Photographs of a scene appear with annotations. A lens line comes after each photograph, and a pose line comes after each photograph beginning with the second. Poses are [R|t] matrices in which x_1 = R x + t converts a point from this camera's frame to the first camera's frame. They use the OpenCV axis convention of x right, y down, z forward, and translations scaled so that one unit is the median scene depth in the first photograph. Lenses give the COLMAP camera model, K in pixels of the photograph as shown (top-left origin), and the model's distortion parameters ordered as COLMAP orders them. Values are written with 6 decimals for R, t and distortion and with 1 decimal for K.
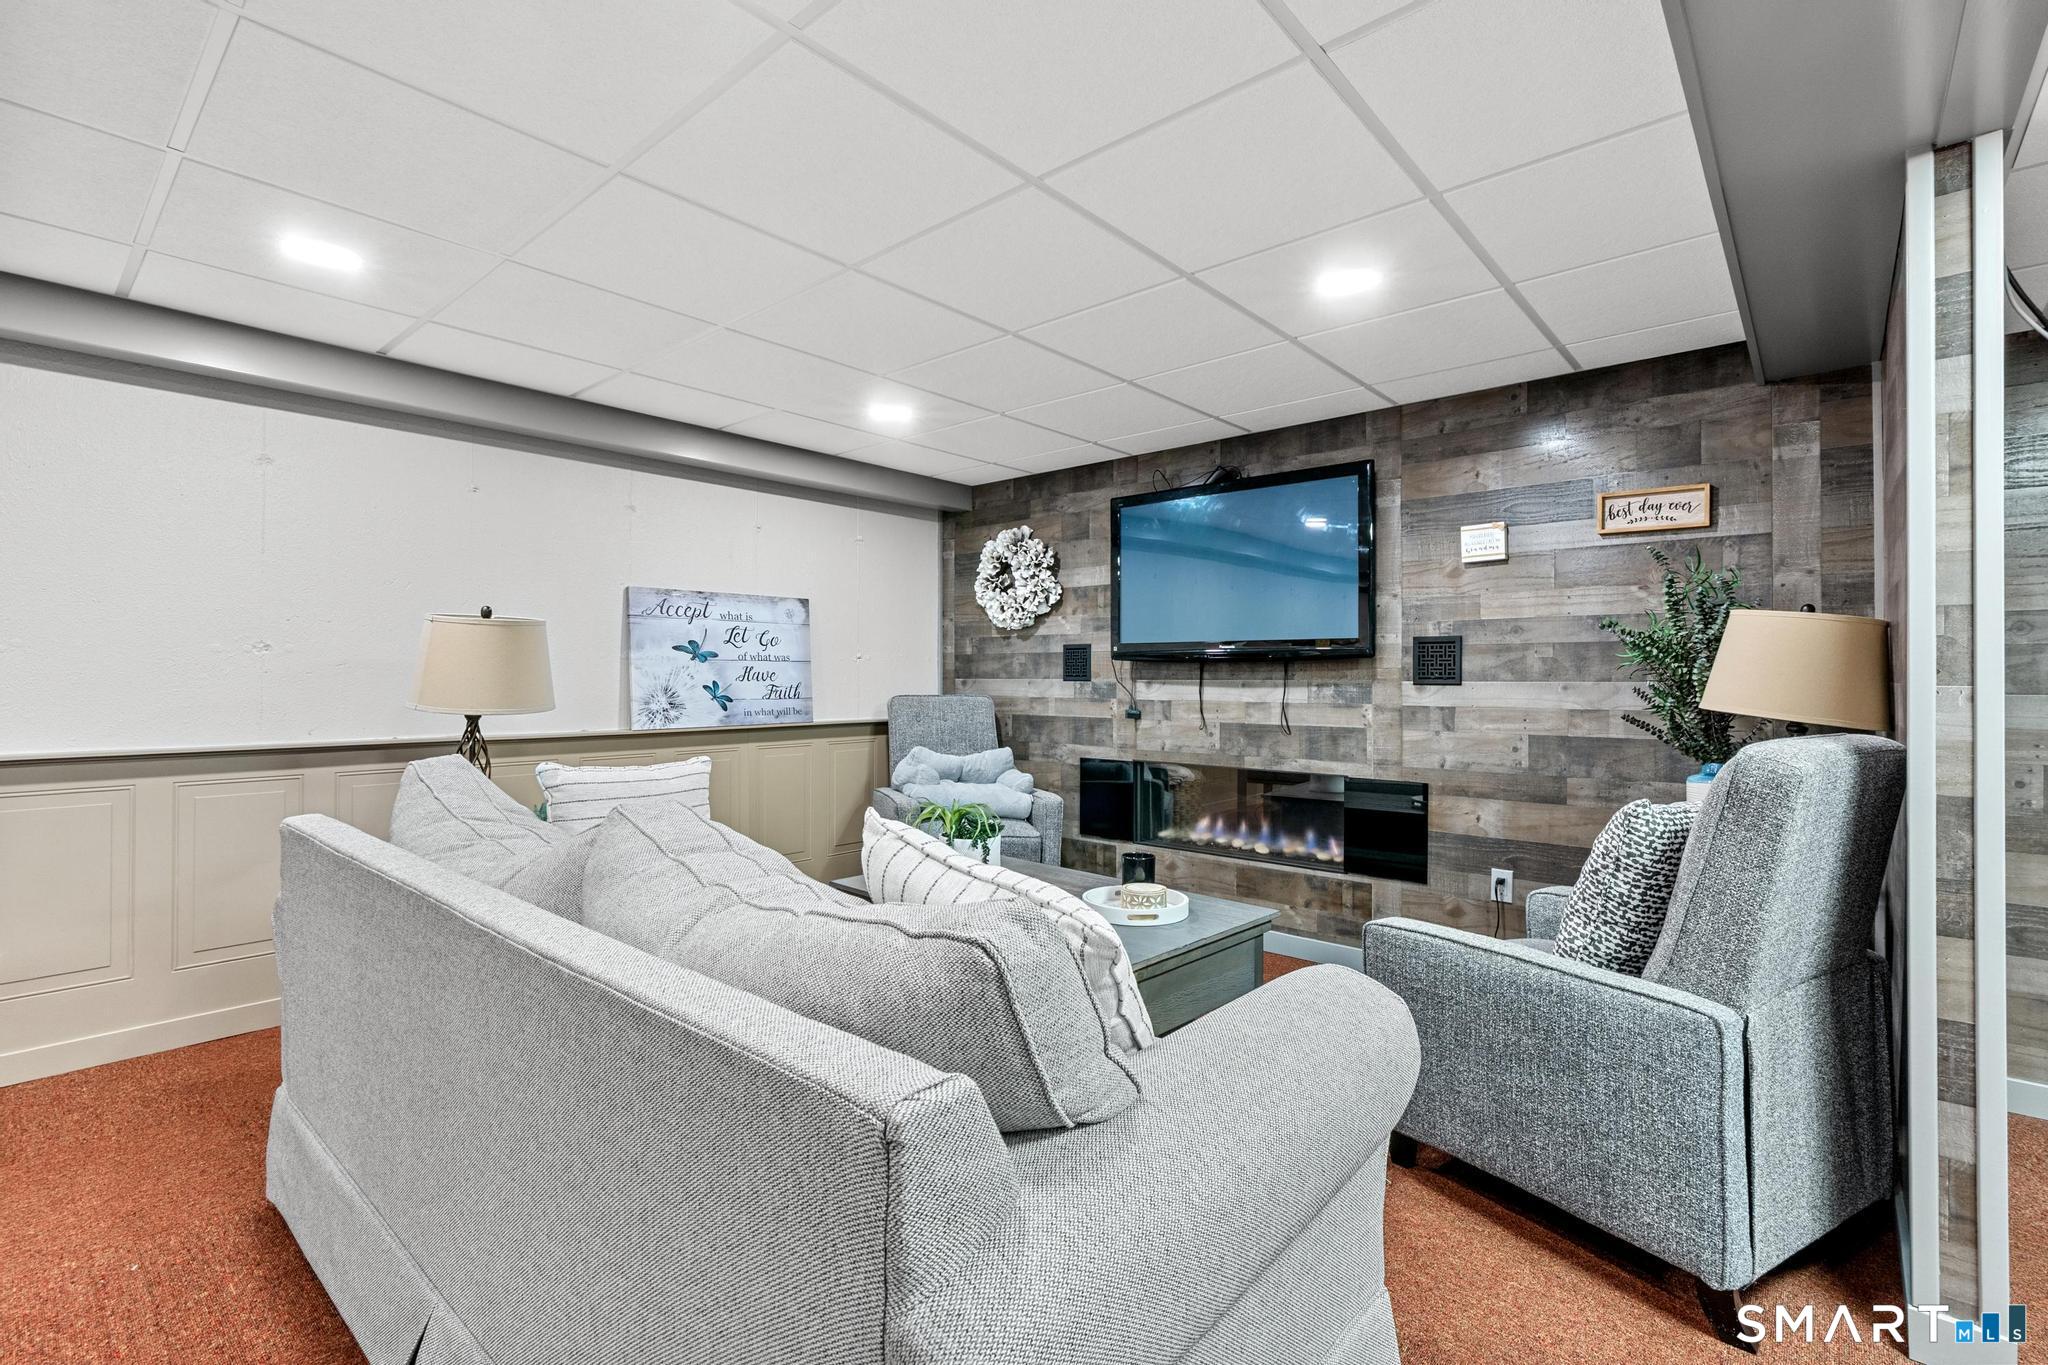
lens RADIAL K [[846.2, 0, 1016.9], [0, 846.2, 669.5], [0, 0, 1]] dist [-0.017148, -0.000406]
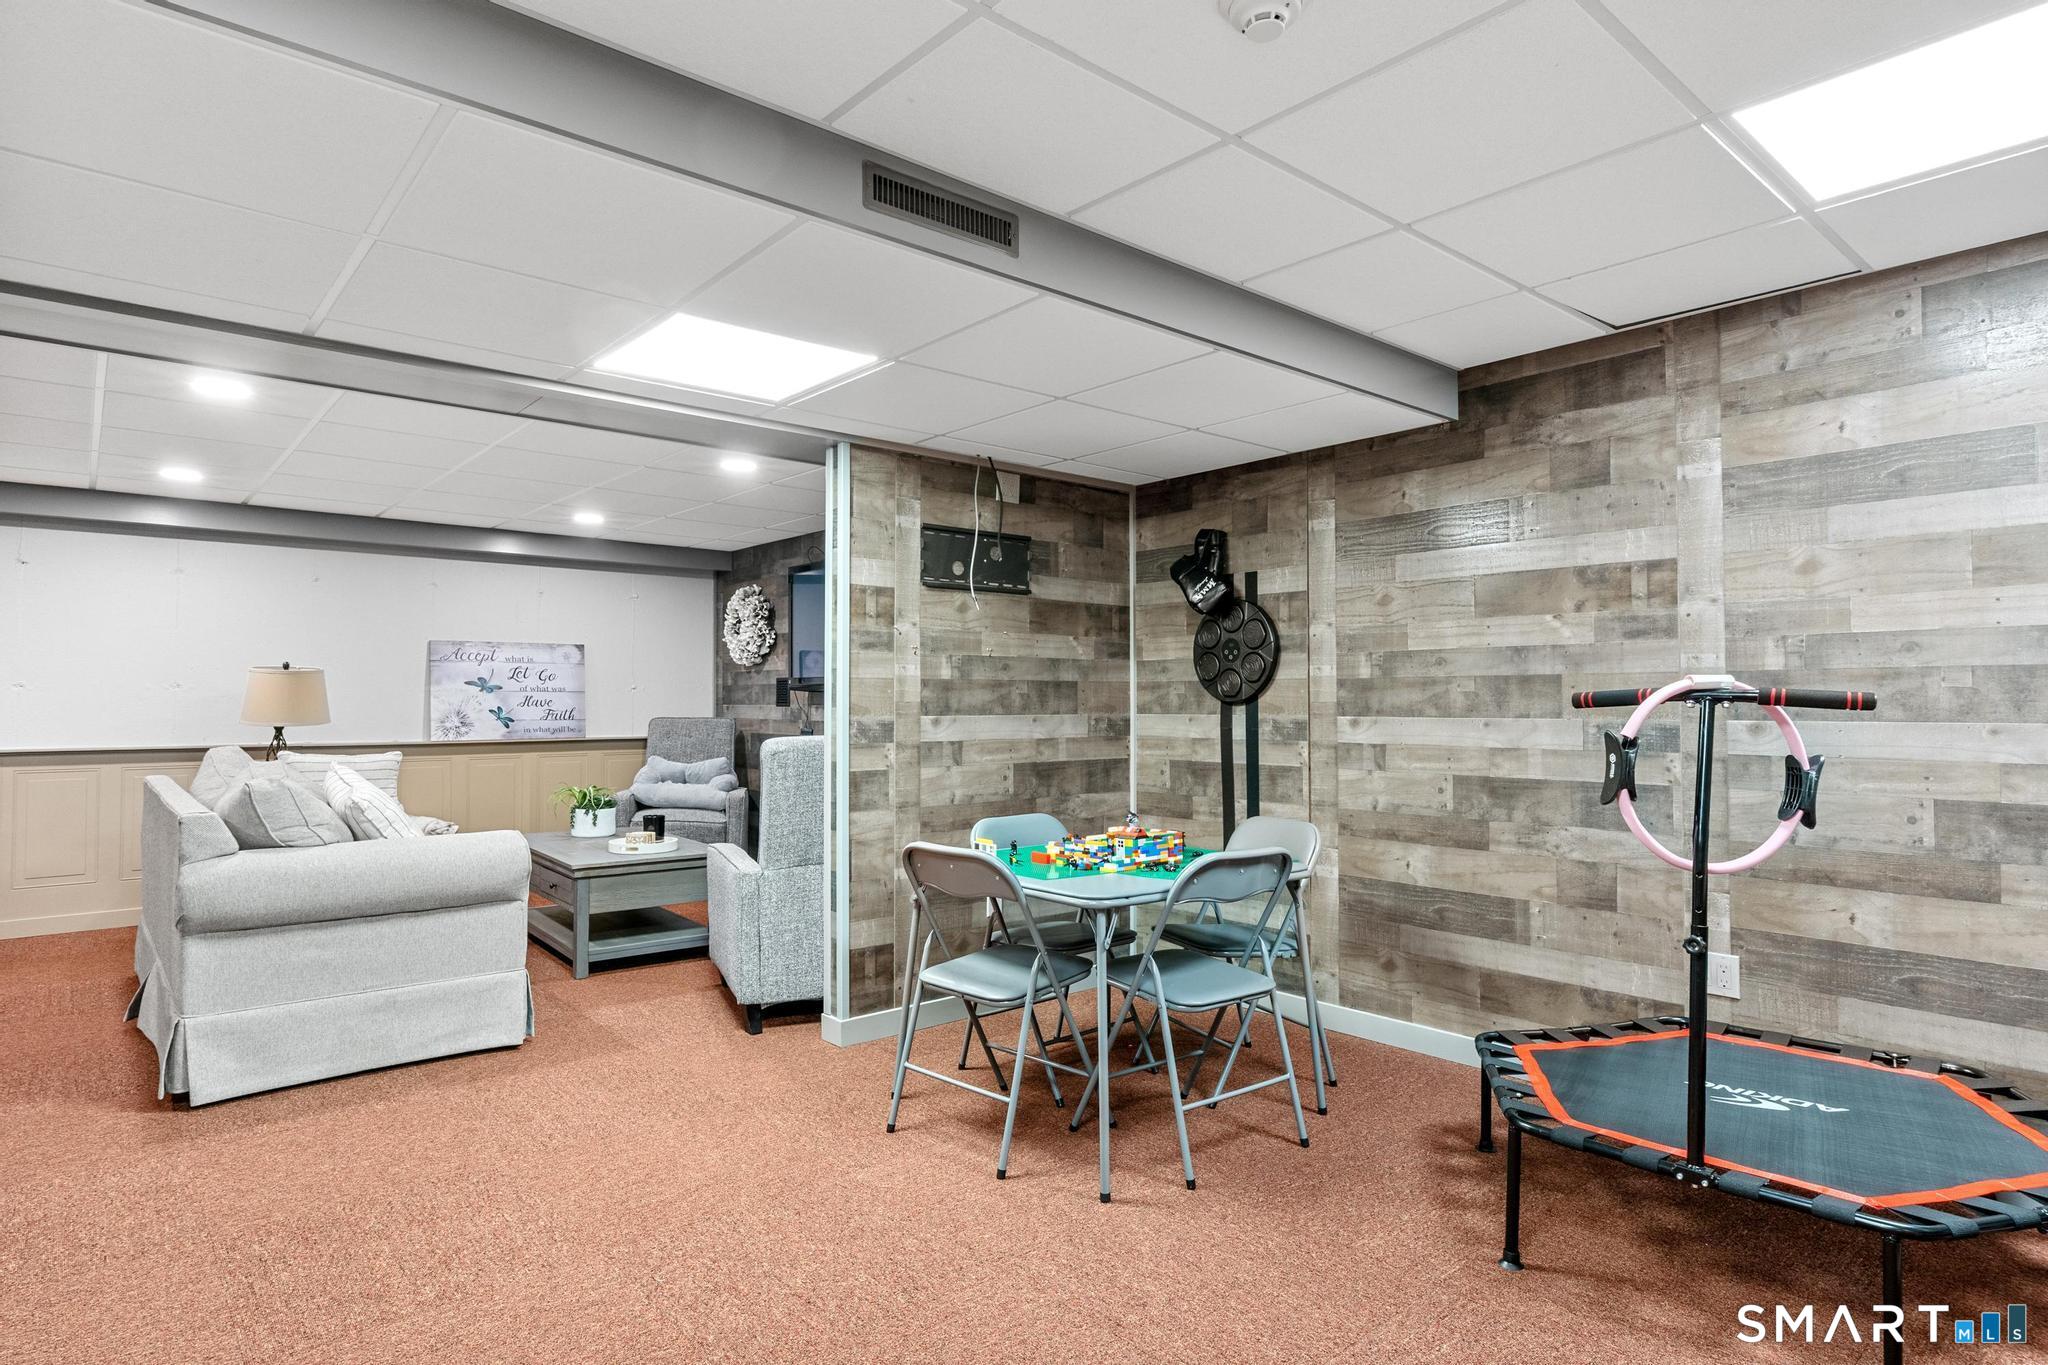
lens RADIAL K [[1114.9, 0, 1028.6], [0, 1114.9, 684.9], [0, 0, 1]] dist [-0.011162, 0.001434]
pose [[0.988057, 0.005735, -0.153985, 0.345861], [-0.007667, 0.999899, -0.011956, -0.003102], [0.153901, 0.012993, 0.988001, -0.293014]]
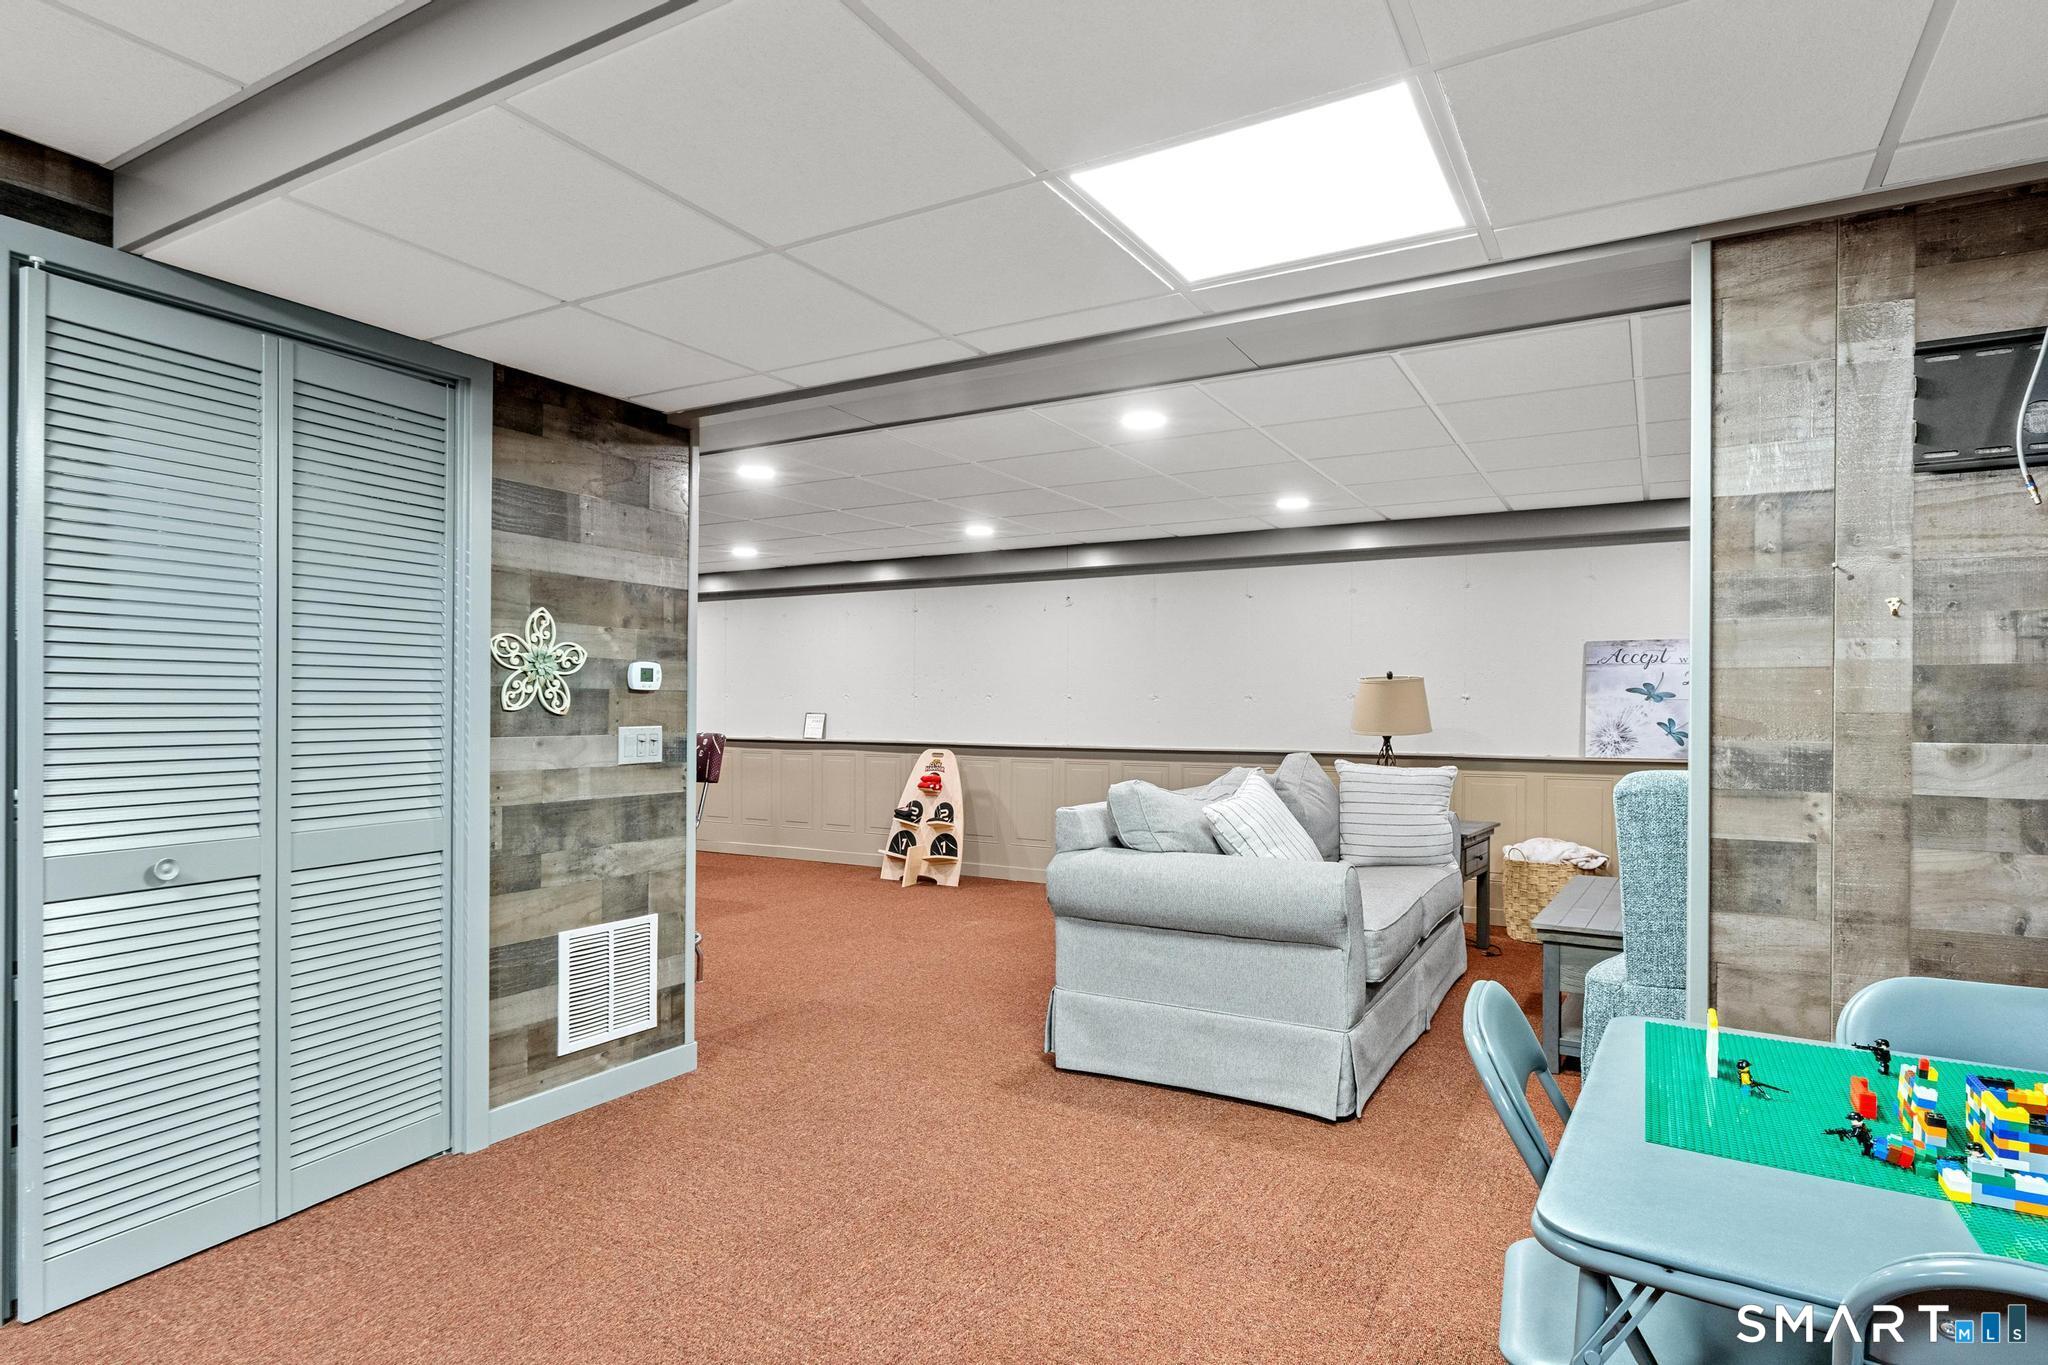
lens RADIAL K [[1114.9, 0, 1016.6], [0, 1114.9, 721.5], [0, 0, 1]] dist [-0.011162, 0.001434]
pose [[0.162612, 0.018895, -0.986509, 0.427247], [-0.004192, 0.999821, 0.018459, -0.002910], [0.986681, 0.001134, 0.162662, -0.041294]]
